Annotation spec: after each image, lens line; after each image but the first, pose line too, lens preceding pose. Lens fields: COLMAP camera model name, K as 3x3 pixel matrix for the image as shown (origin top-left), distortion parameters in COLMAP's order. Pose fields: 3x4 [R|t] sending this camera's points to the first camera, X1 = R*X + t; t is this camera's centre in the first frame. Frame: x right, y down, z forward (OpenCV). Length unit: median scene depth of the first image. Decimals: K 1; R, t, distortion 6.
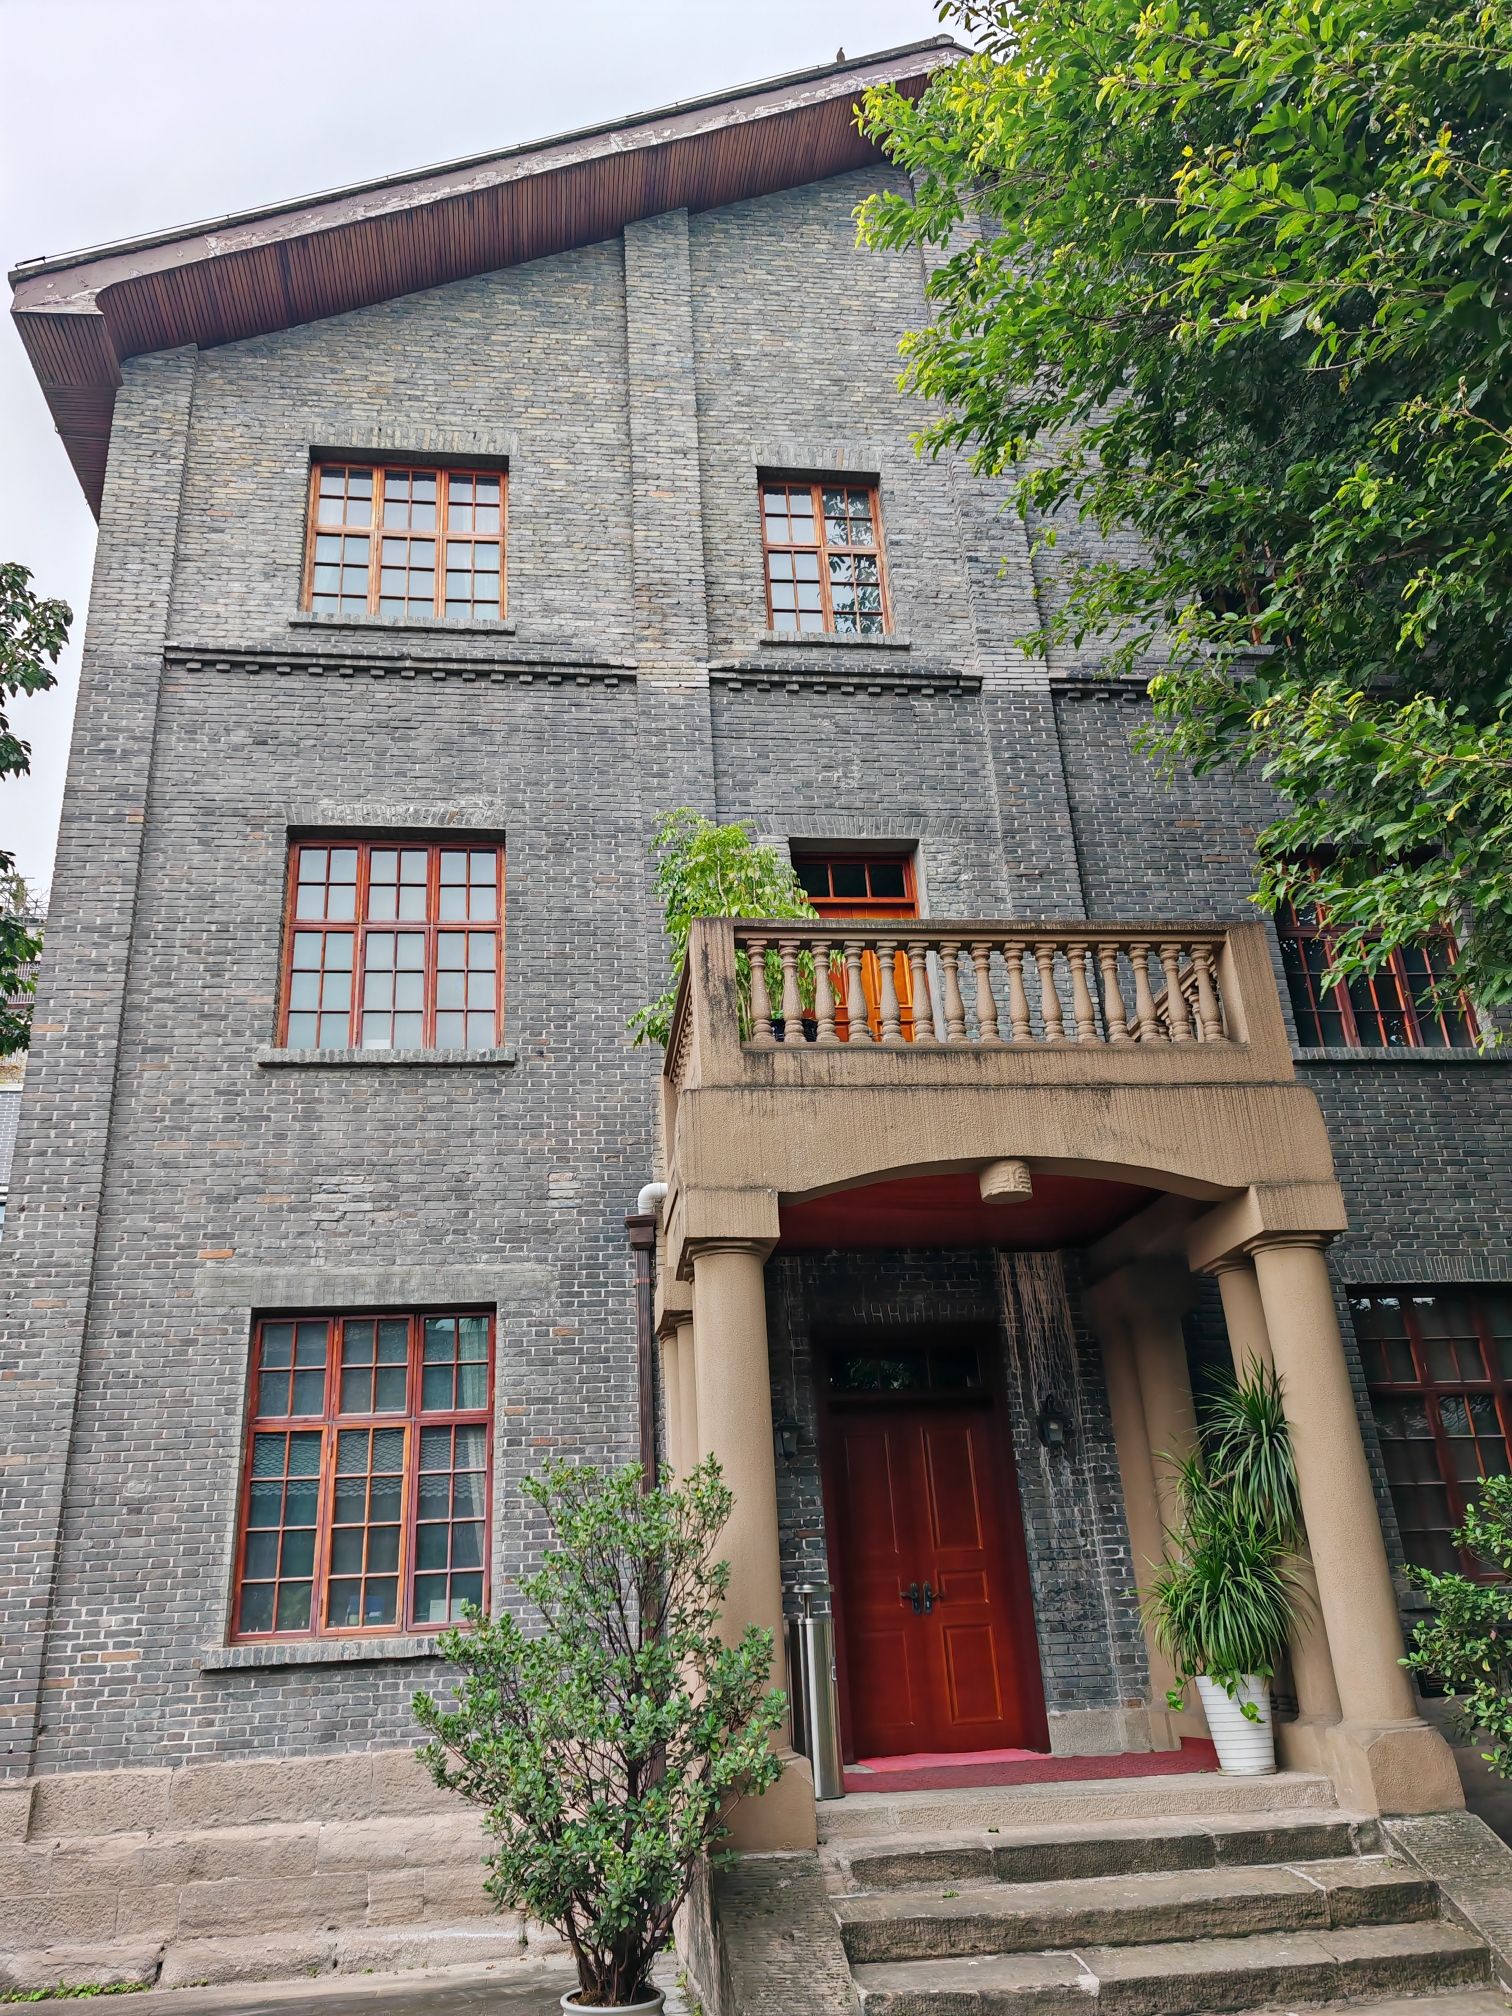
lens RADIAL K [[1512.5, 0, 756.0], [0, 1512.5, 1008.0], [0, 0, 1]] dist [0.042038, -0.043575]
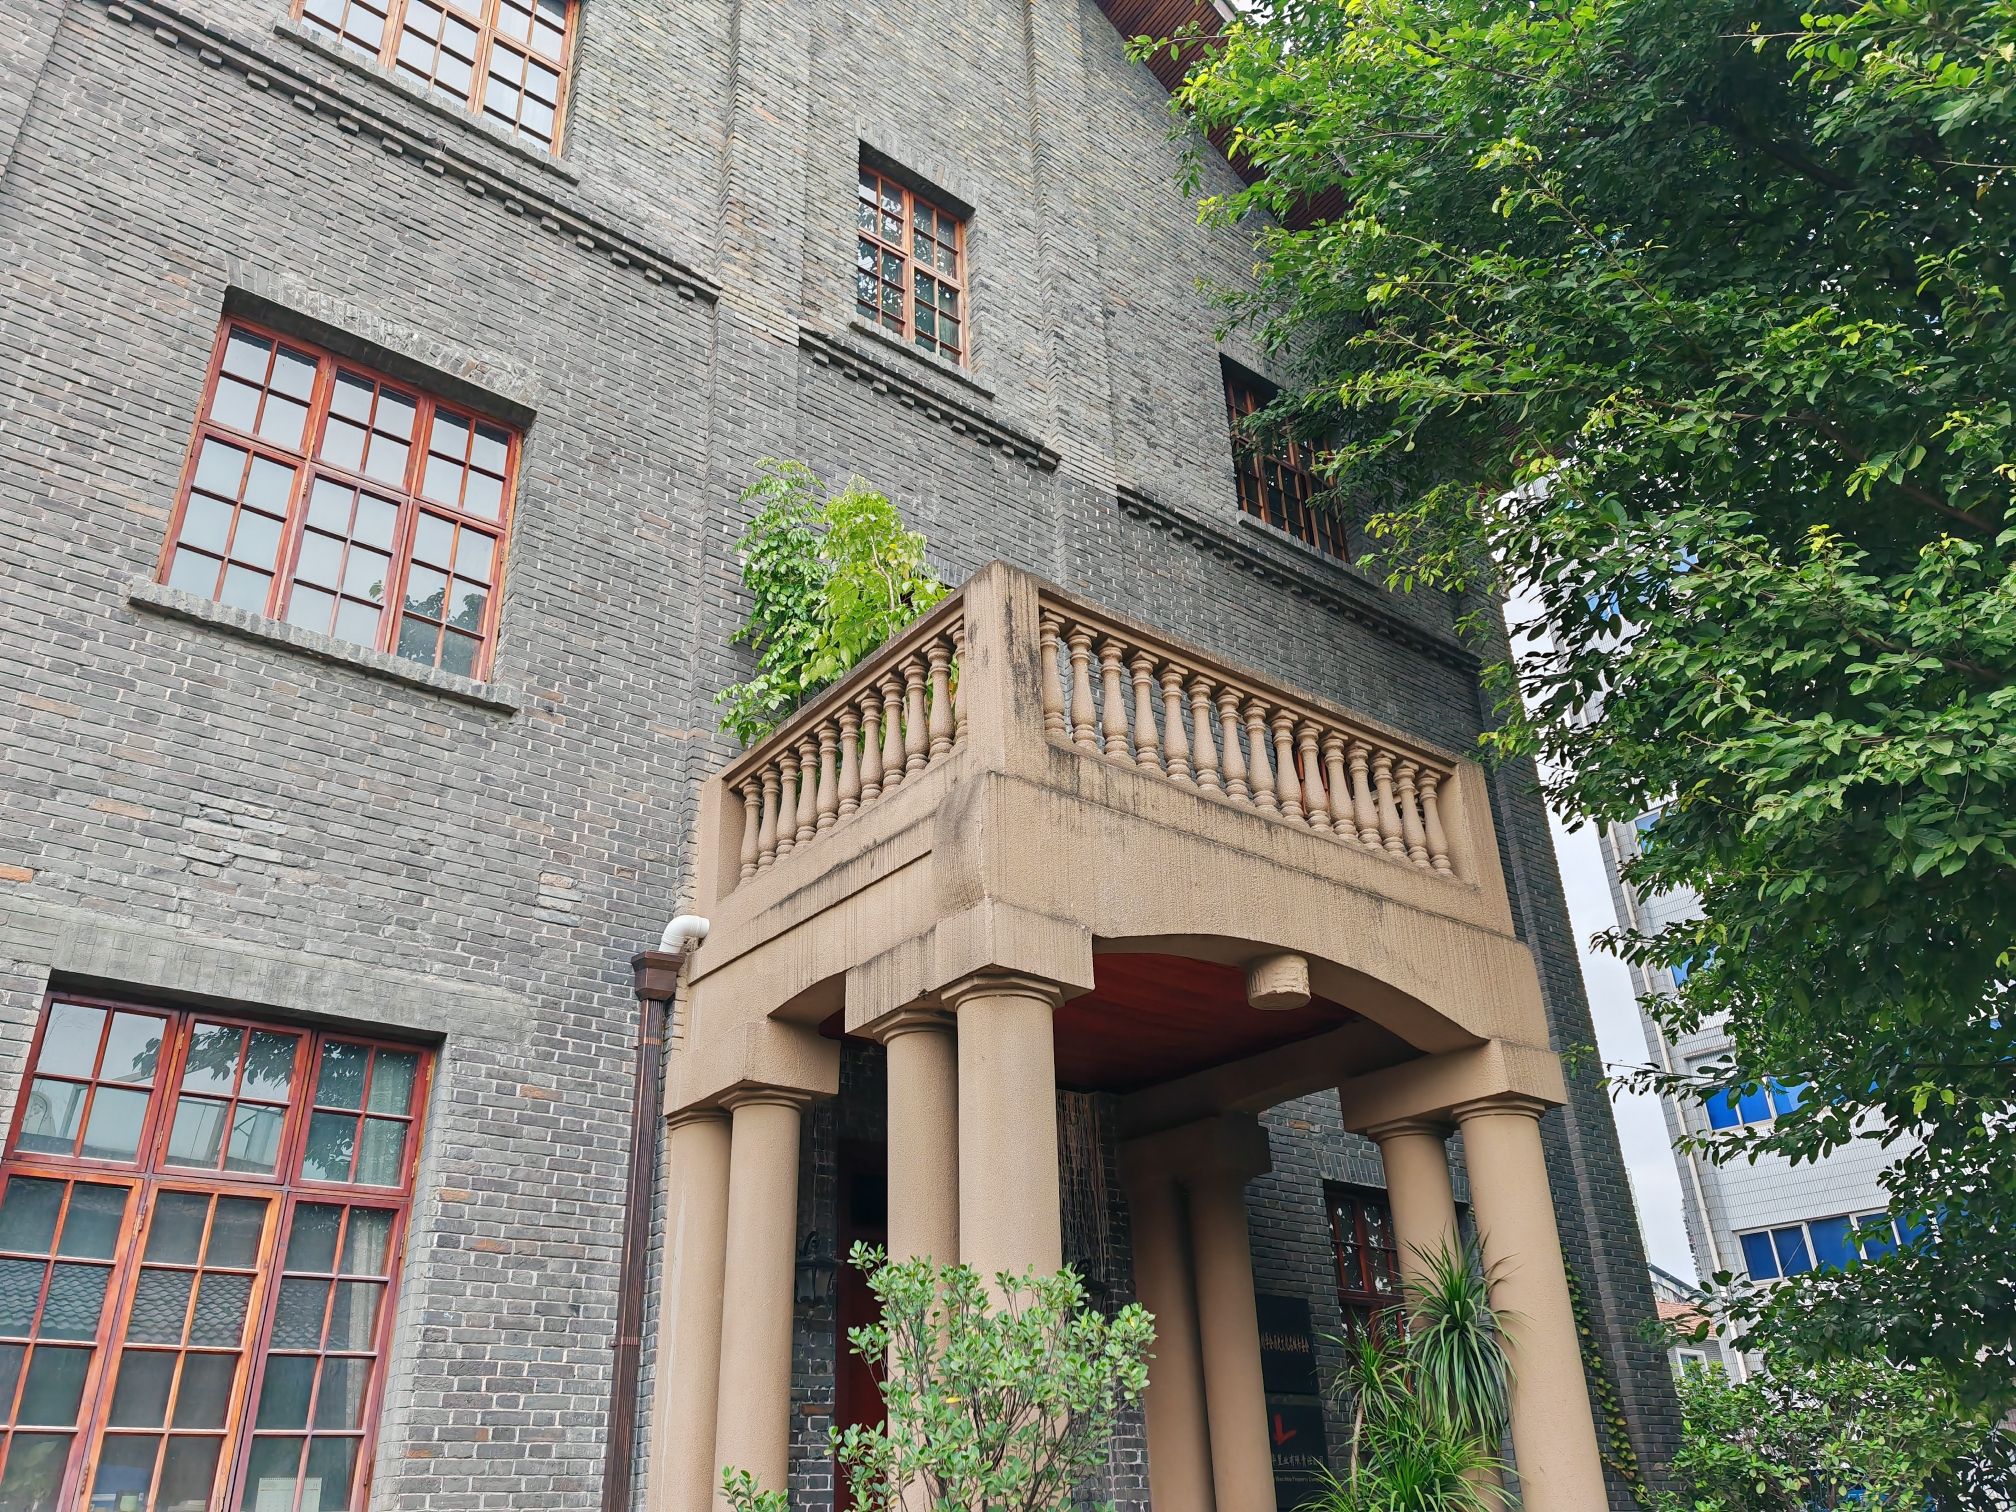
lens RADIAL K [[1512.5, 0, 1008.1], [0, 1512.5, 790.3], [0, 0, 1]] dist [0.042038, -0.043575]
pose [[0.859085, 0.249658, 0.446816, -0.274226], [-0.211813, 0.968123, -0.133689, 0.119993], [-0.465949, 0.020209, 0.884581, 0.262314]]
